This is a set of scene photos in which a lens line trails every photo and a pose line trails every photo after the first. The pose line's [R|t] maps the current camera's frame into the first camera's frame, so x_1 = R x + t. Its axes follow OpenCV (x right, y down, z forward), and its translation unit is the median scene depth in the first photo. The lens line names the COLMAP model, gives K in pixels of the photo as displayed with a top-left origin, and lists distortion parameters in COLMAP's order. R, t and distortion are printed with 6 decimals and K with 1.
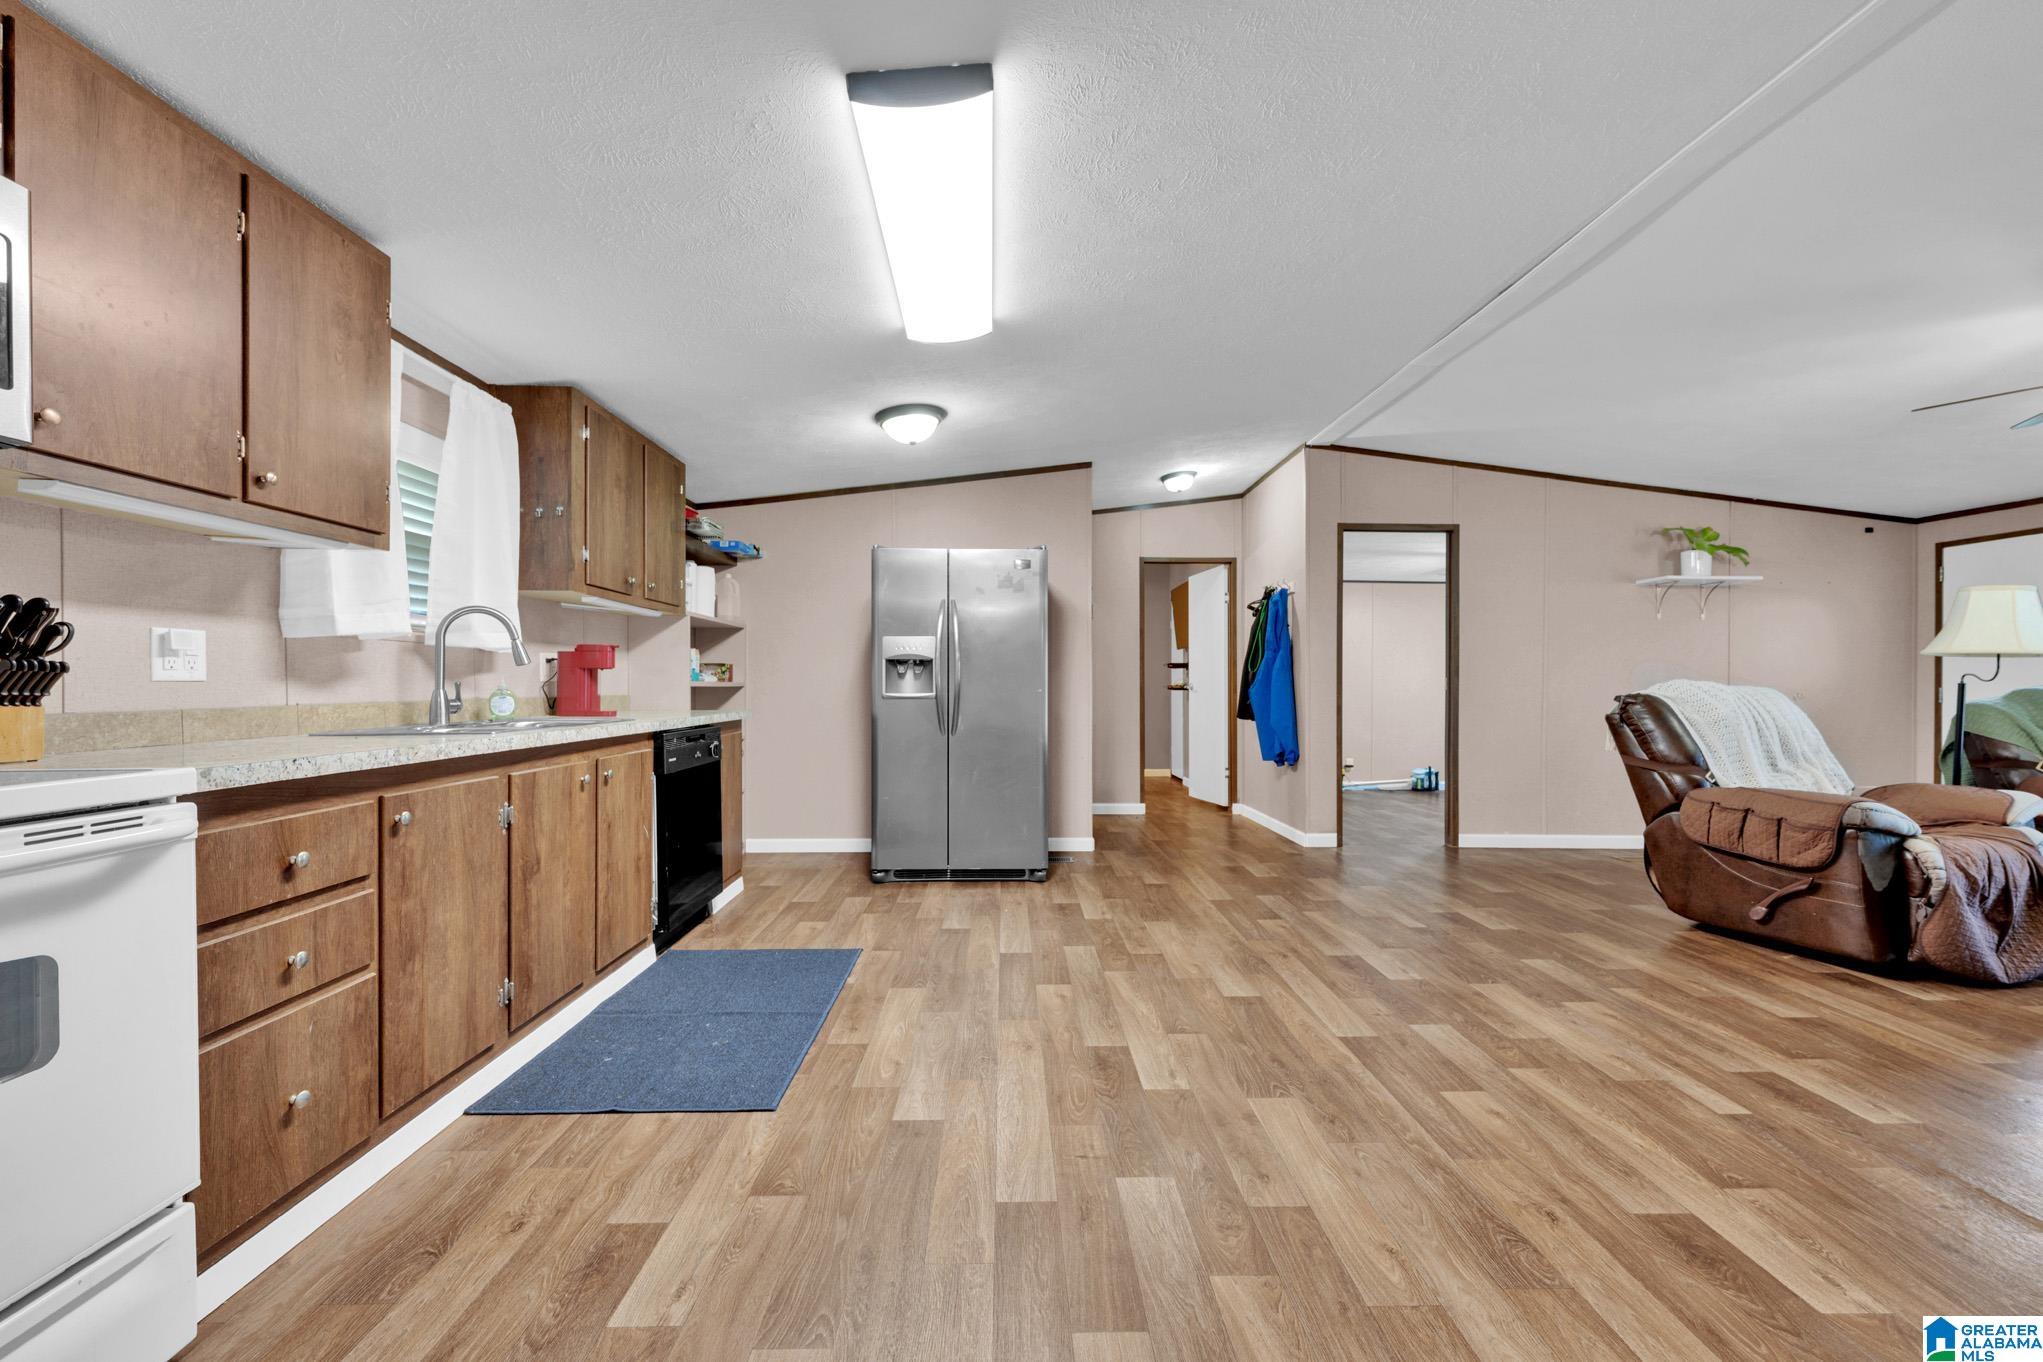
lens RADIAL K [[809.1, 0, 1013.3], [0, 809.1, 686.7], [0, 0, 1]] dist [0.004758, -0.000325]
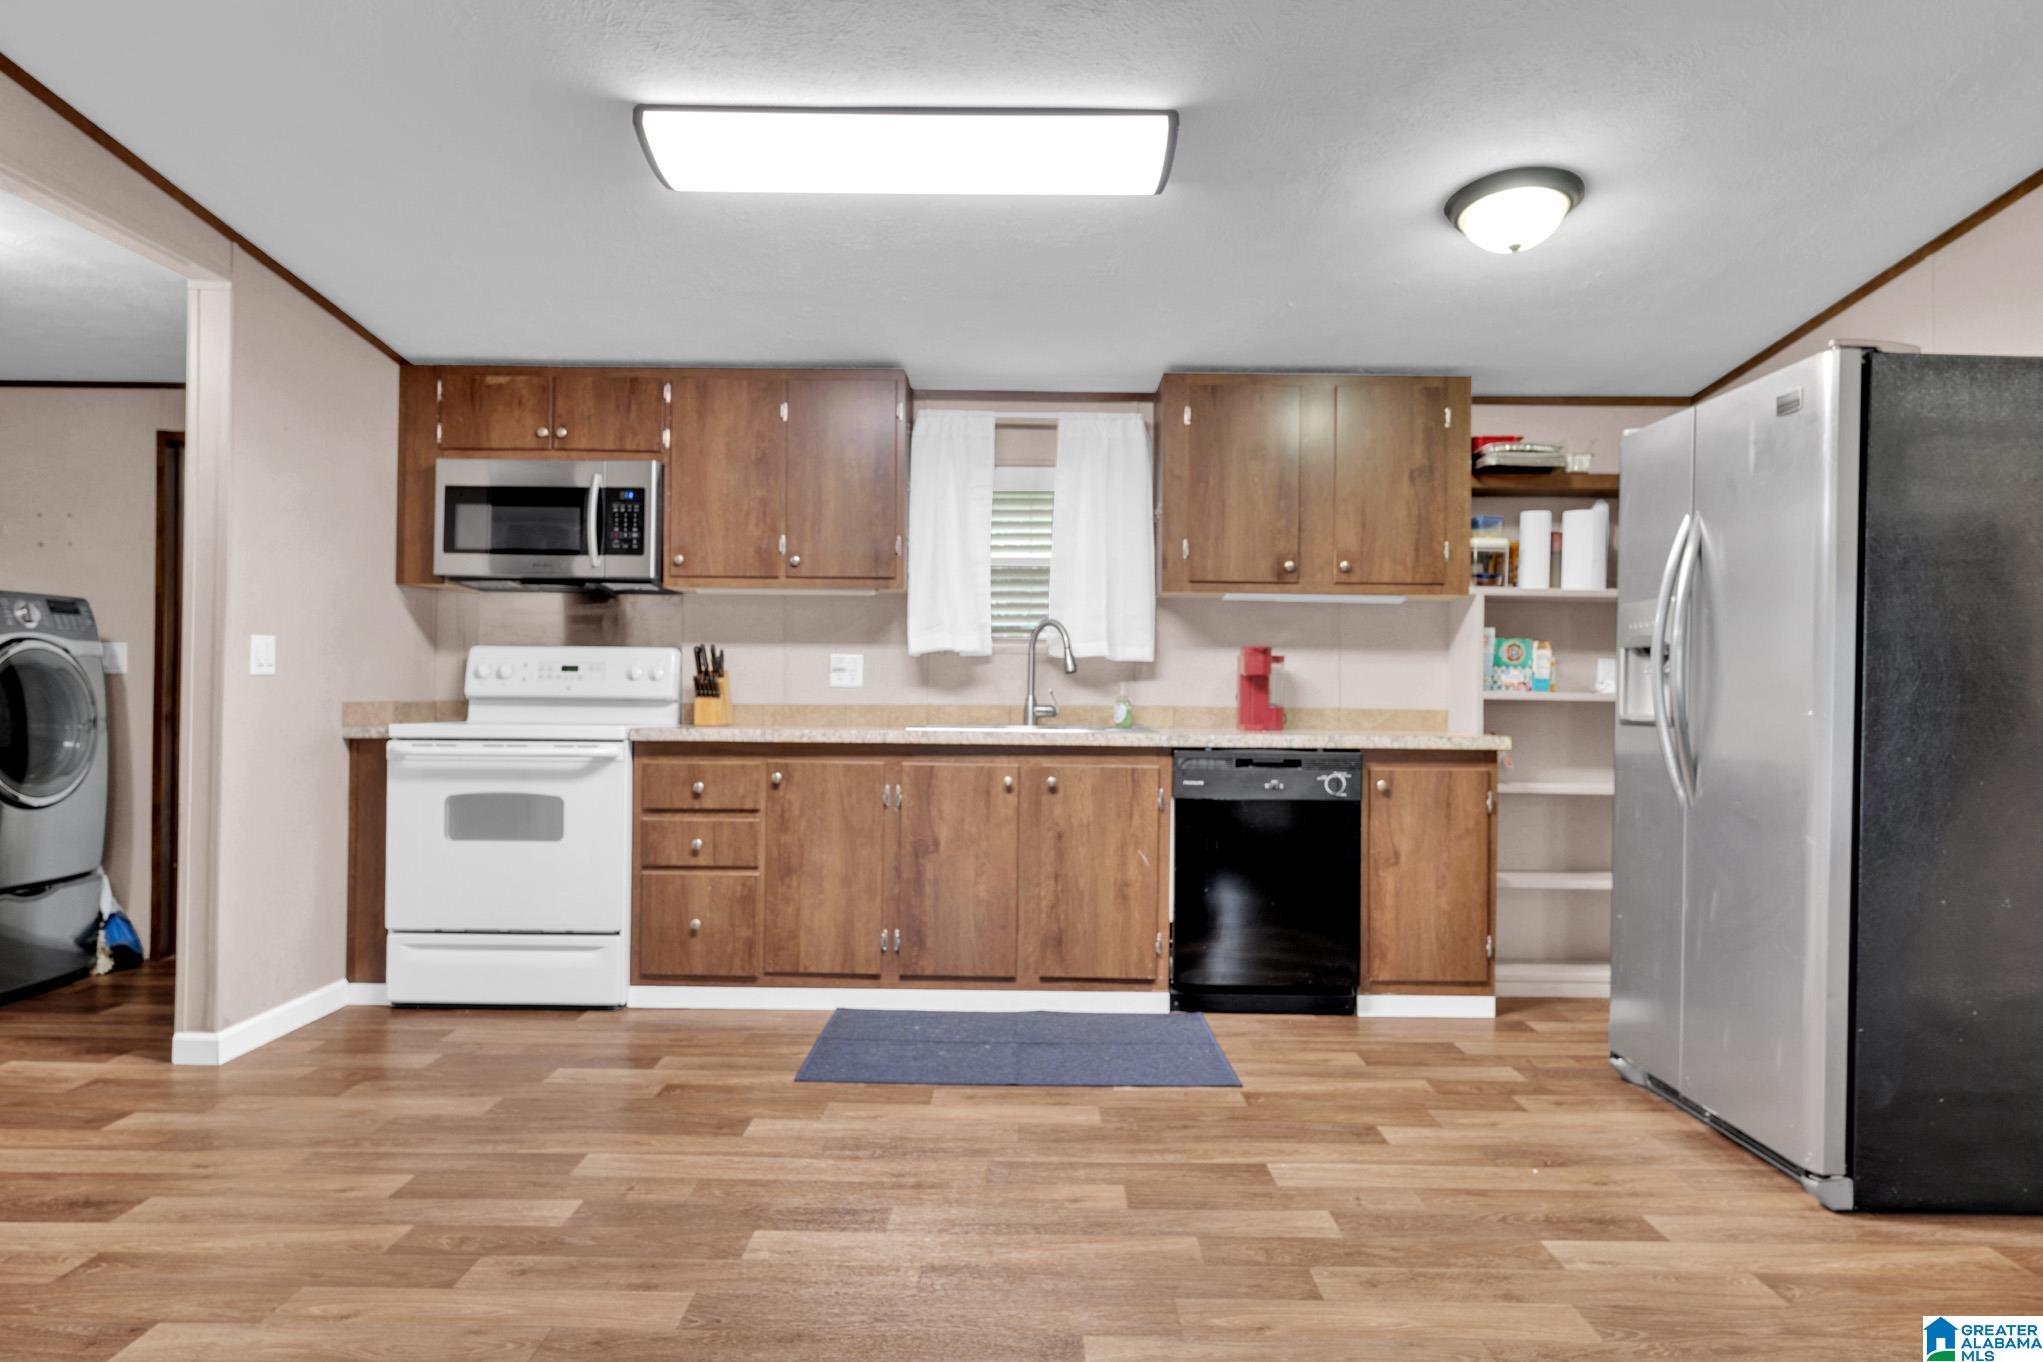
lens RADIAL K [[1257.1, 0, 1016.1], [0, 1257.1, 691.1], [0, 0, 1]] dist [-0.000234, 0.002920]
pose [[-0.021342, -0.002195, -0.999770, 0.955479], [-0.015255, 0.999882, -0.001870, 0.000527], [0.999656, 0.015212, -0.021373, 0.916695]]
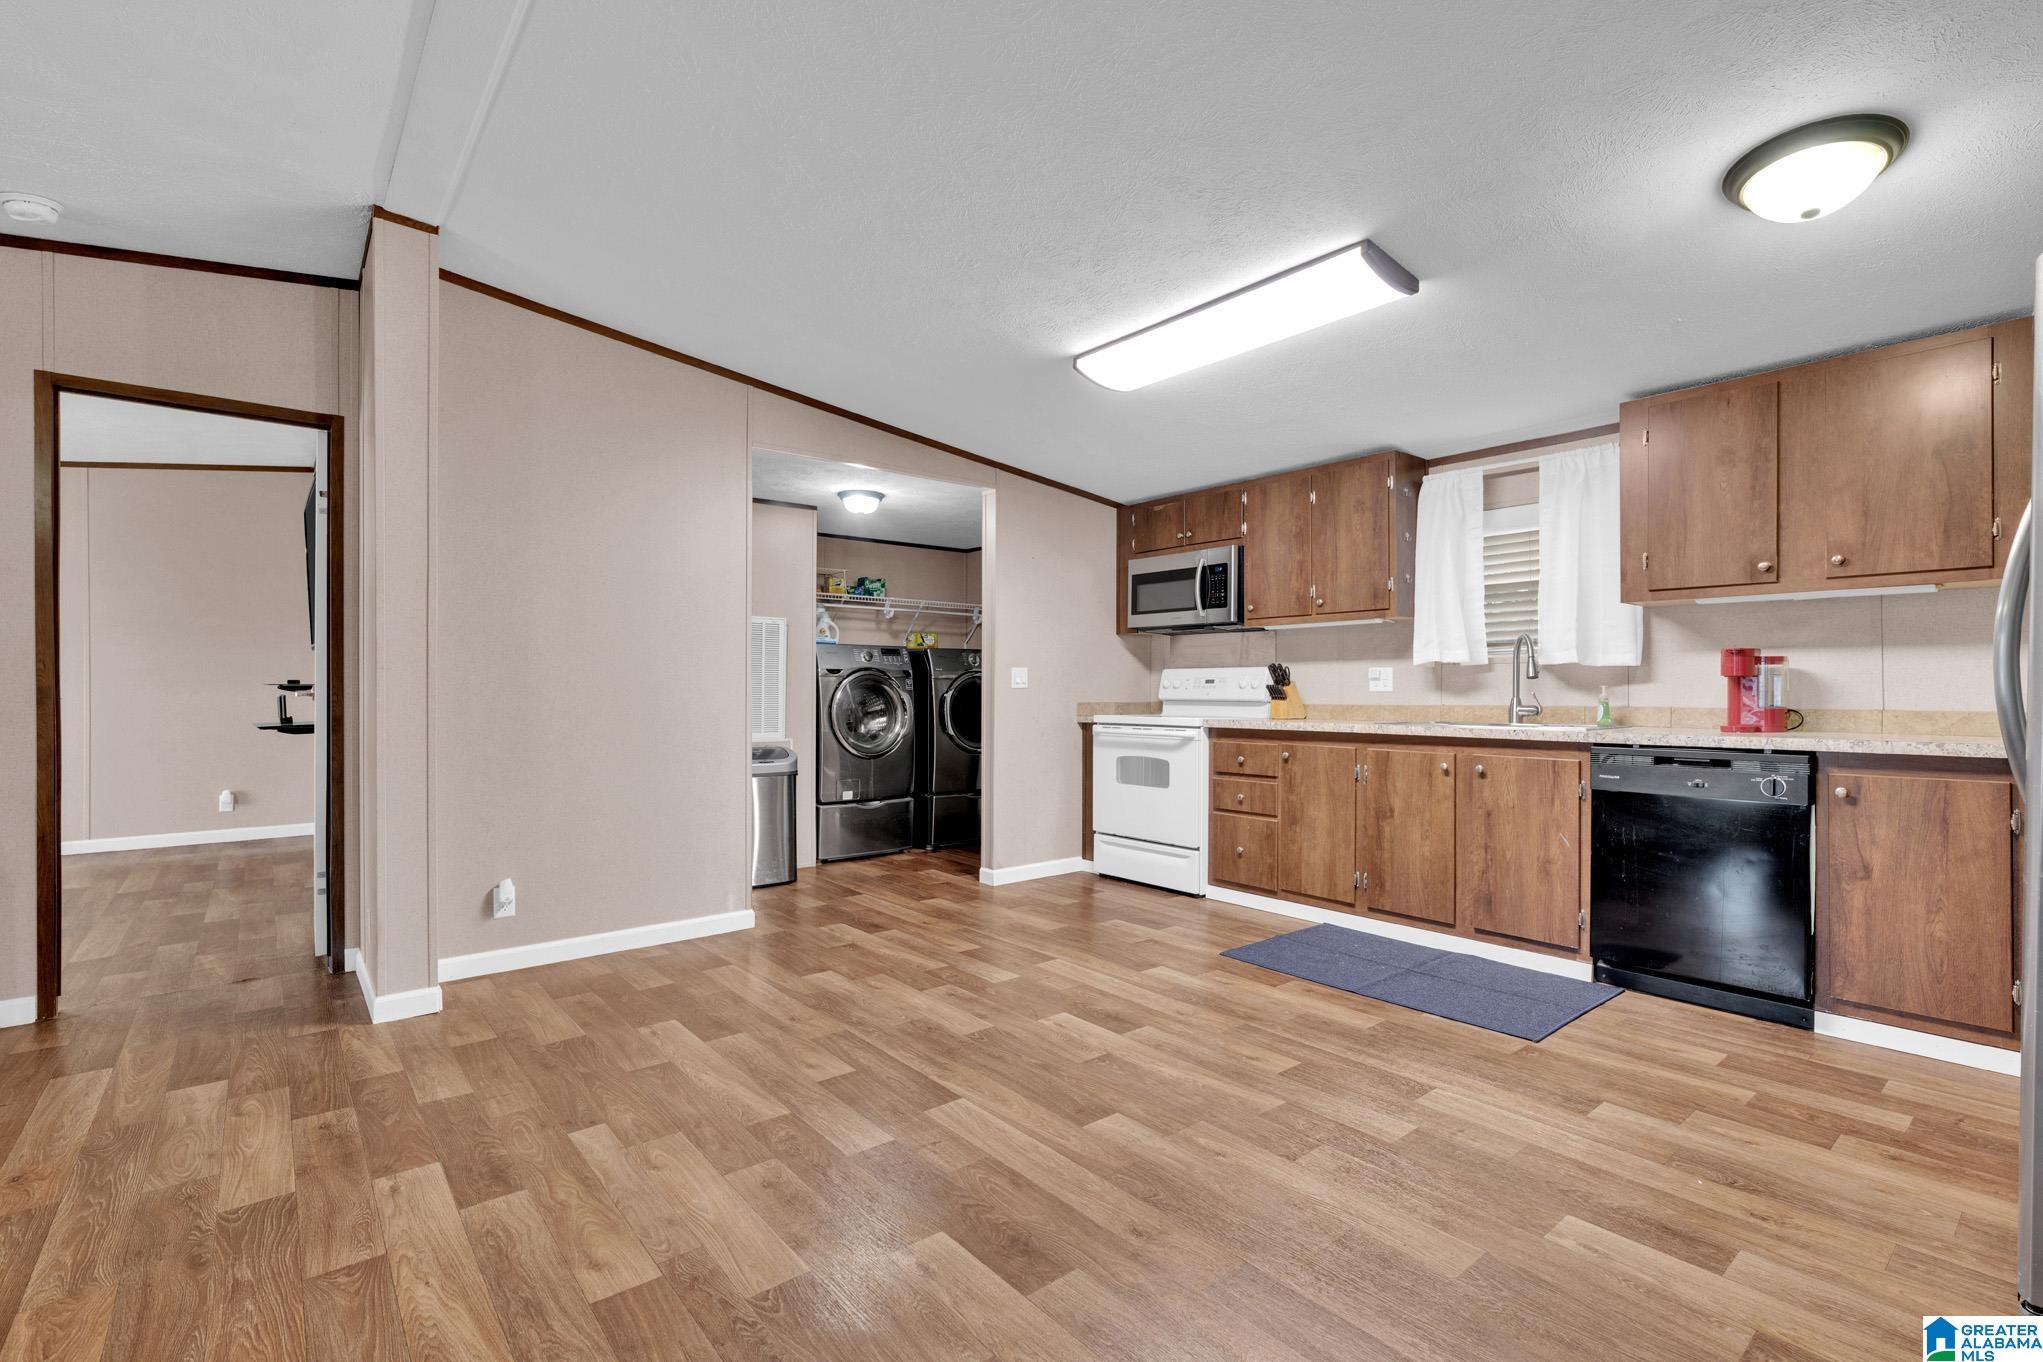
lens RADIAL K [[912.8, 0, 1024.5], [0, 912.8, 694.6], [0, 0, 1]] dist [0.000783, 0.001226]
pose [[-0.777245, -0.000433, -0.629198, 0.808328], [-0.006027, 0.999959, 0.006756, -0.006464], [0.629169, 0.009043, -0.777216, 1.507102]]
